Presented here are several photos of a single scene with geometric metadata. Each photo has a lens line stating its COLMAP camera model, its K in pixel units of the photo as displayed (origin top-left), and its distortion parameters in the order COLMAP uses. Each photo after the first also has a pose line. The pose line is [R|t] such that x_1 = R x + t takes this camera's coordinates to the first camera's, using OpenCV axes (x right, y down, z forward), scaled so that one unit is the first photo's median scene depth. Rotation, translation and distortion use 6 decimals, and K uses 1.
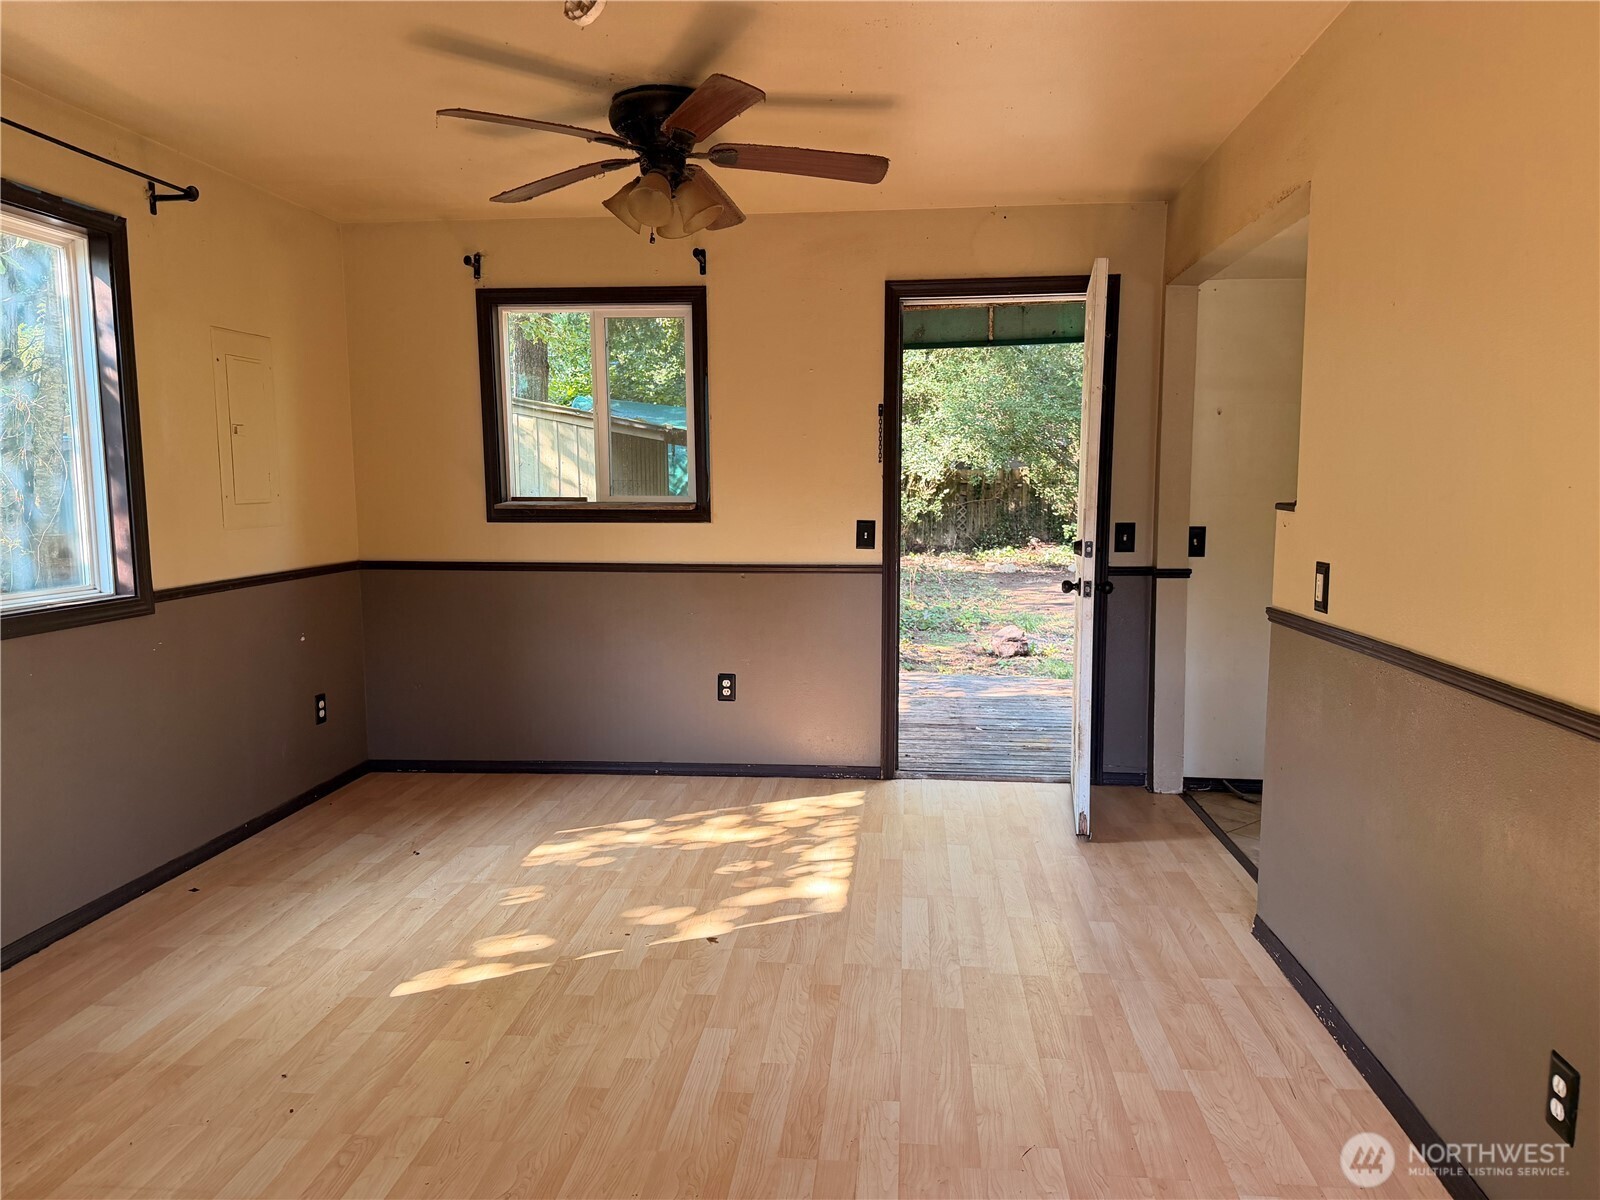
lens RADIAL K [[1146.3, 0, 808.1], [0, 1146.3, 595.3], [0, 0, 1]] dist [0.154253, -0.202563]
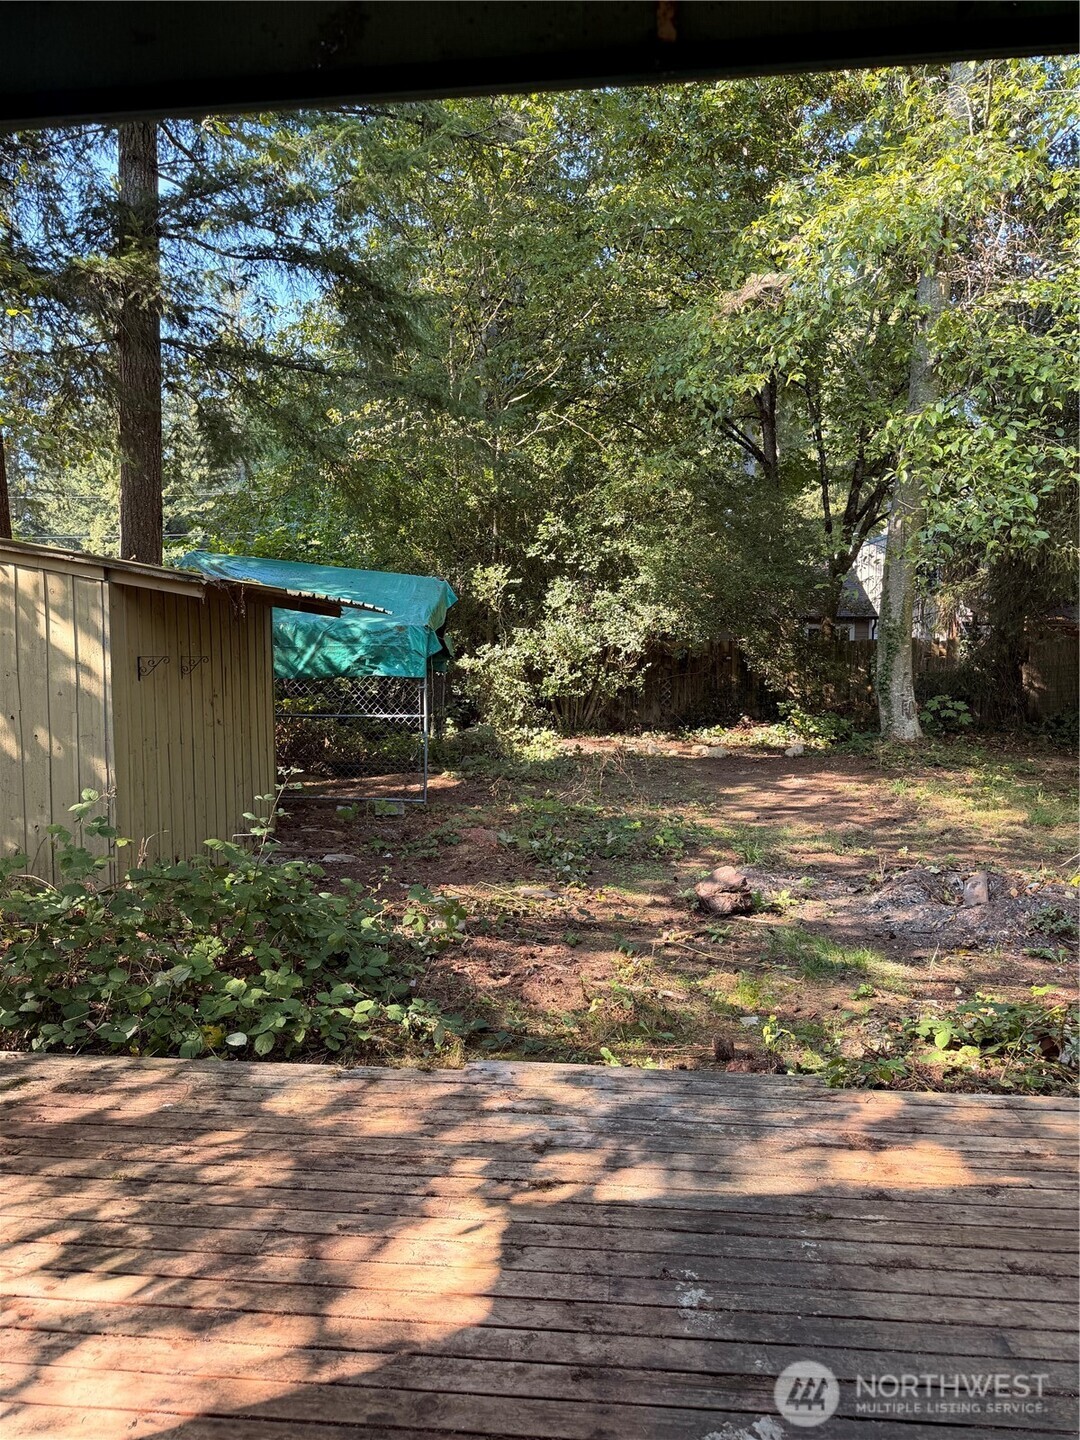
lens RADIAL K [[1016.5, 0, 529.9], [0, 1016.5, 732.6], [0, 0, 1]] dist [0.120220, -0.148733]
pose [[0.999972, -0.002877, -0.006931, 0.181754], [0.002737, 0.999795, -0.020063, -0.120751], [0.006987, 0.020044, 0.999775, 1.115703]]
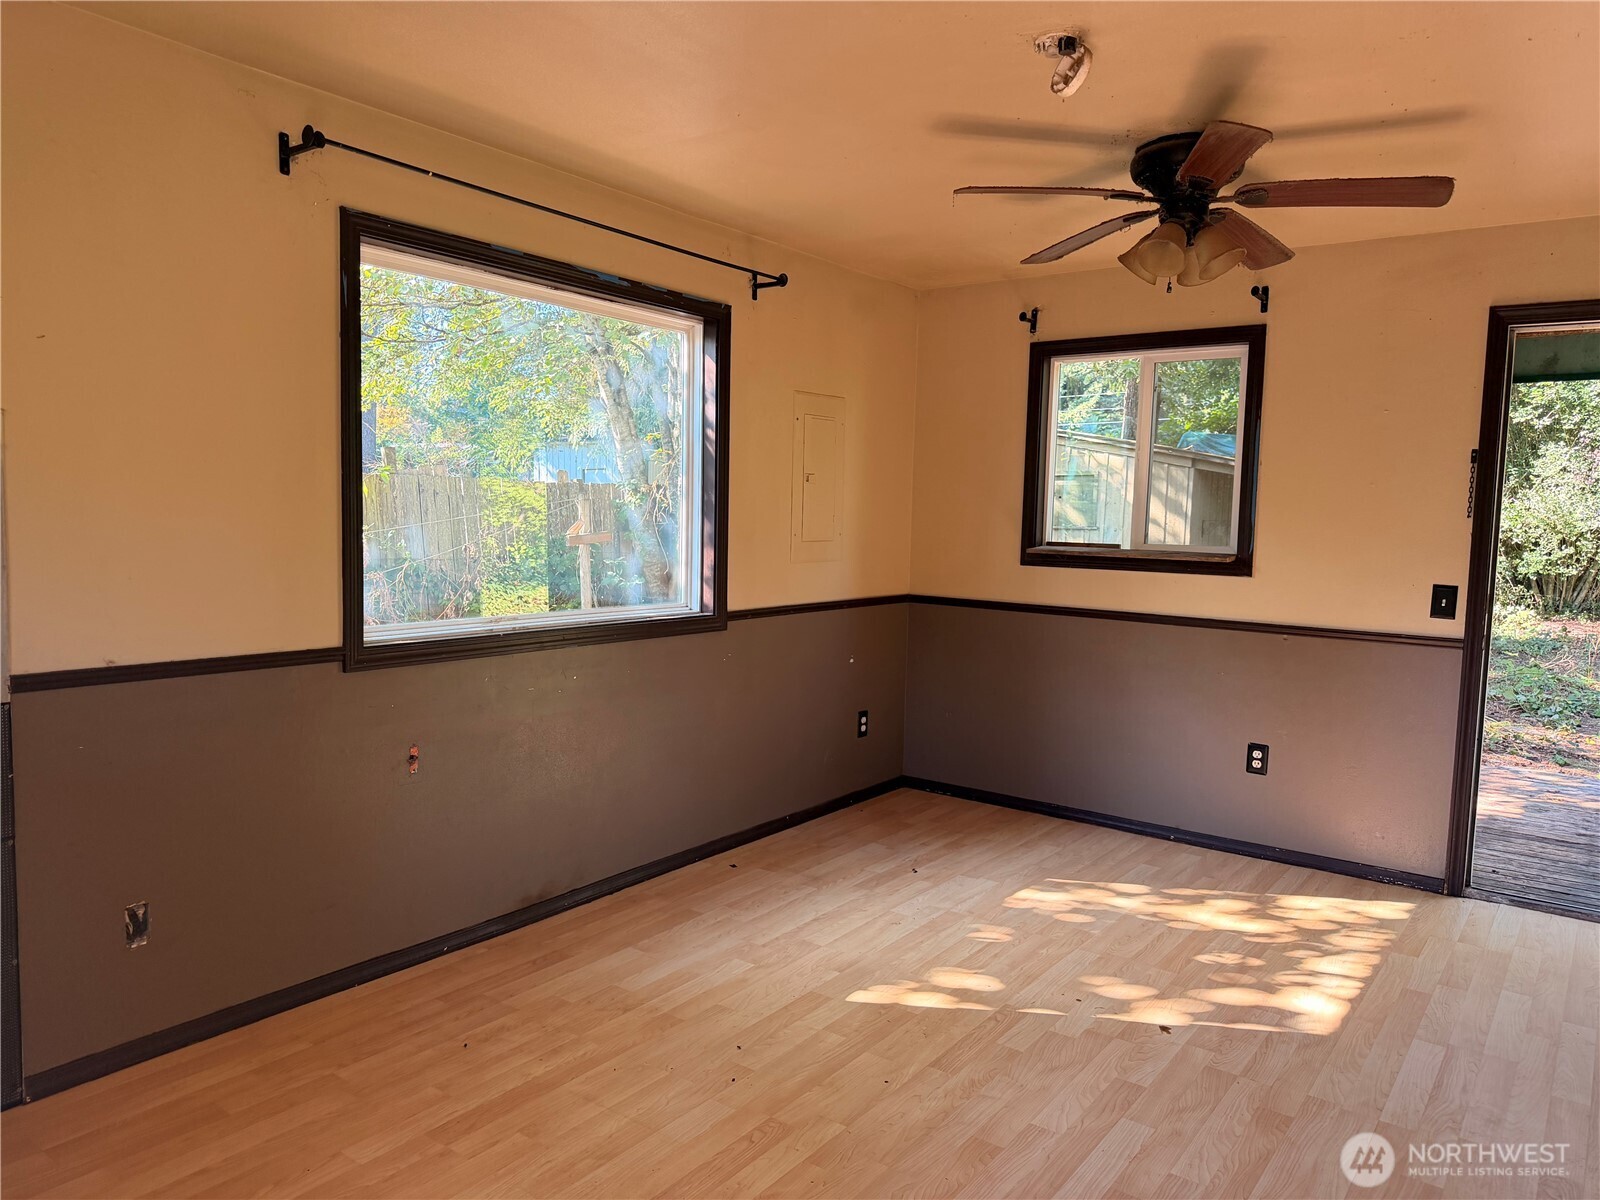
lens RADIAL K [[1146.3, 0, 808.1], [0, 1146.3, 595.3], [0, 0, 1]] dist [0.154253, -0.202563]
pose [[0.864548, 0.067765, -0.497961, 0.092253], [-0.081086, 0.996694, -0.005146, -0.019068], [0.495966, 0.044827, 0.867184, 0.015516]]
